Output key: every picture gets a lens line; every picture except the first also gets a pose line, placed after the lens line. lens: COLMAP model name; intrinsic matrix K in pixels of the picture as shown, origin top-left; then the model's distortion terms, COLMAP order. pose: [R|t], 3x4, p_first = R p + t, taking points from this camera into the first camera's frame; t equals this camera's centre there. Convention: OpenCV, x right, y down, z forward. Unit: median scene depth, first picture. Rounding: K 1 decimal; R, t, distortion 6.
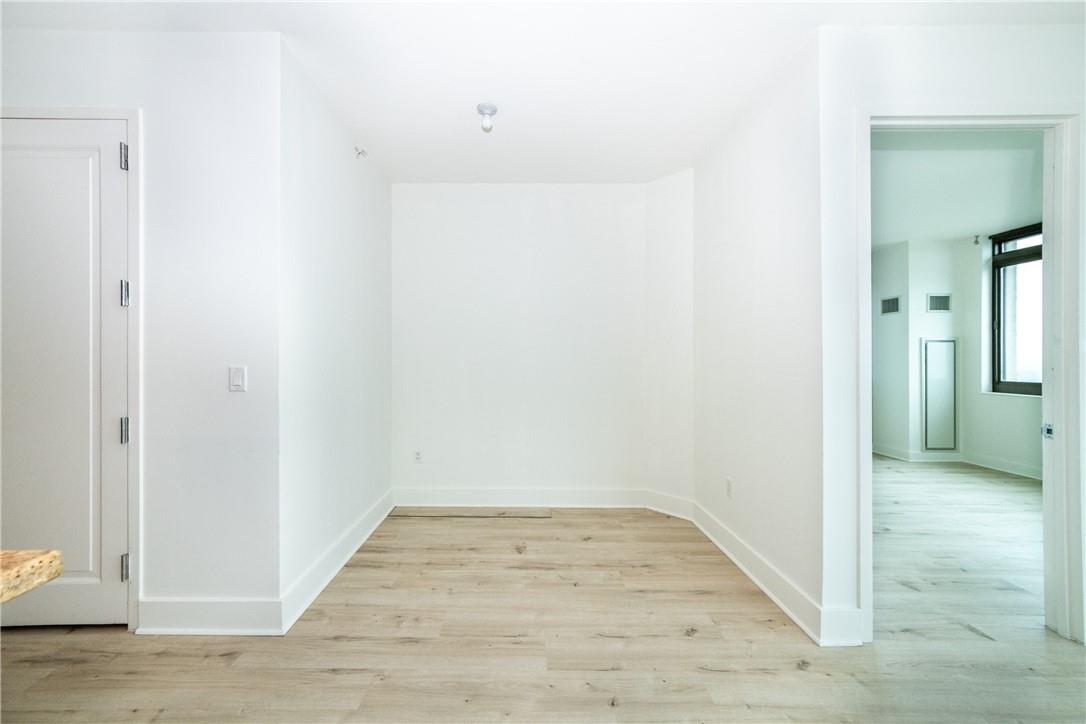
lens RADIAL K [[399.7, 0, 542.1], [0, 399.7, 361.2], [0, 0, 1]] dist [0.001273, 0.001654]
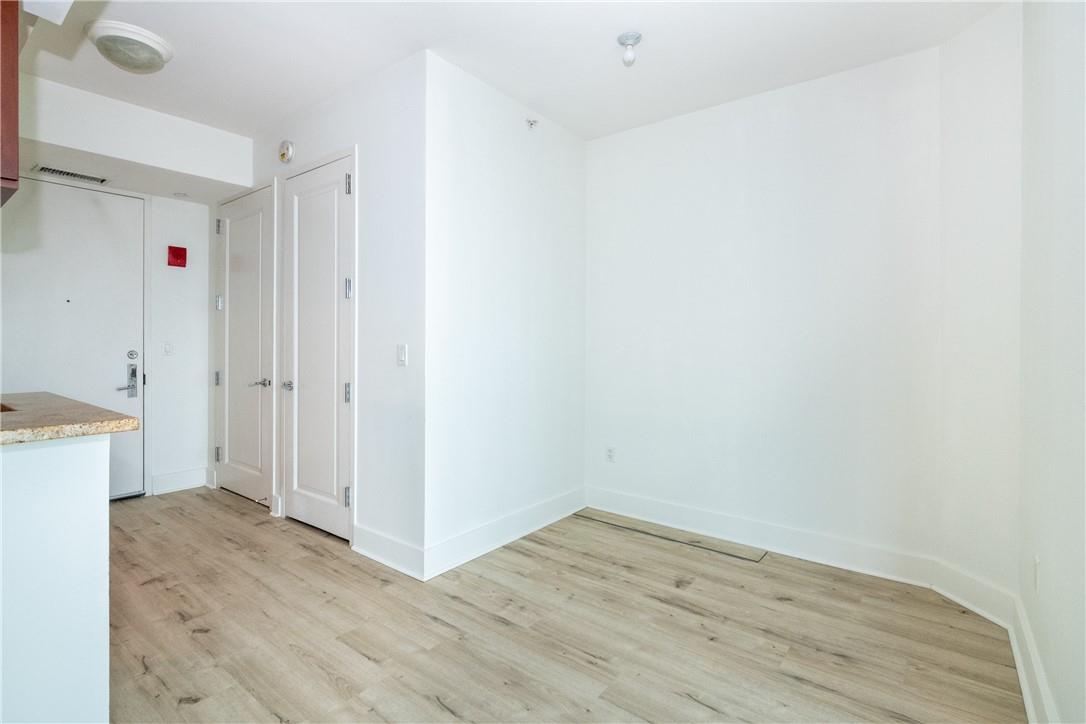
lens RADIAL K [[505.5, 0, 504.6], [0, 505.5, 349.5], [0, 0, 1]] dist [0.006781, -0.002102]
pose [[0.786627, 0.011588, -0.617320, 0.380996], [-0.007619, 0.999930, 0.009061, 0.011619], [0.617382, -0.002424, 0.786660, 0.014729]]
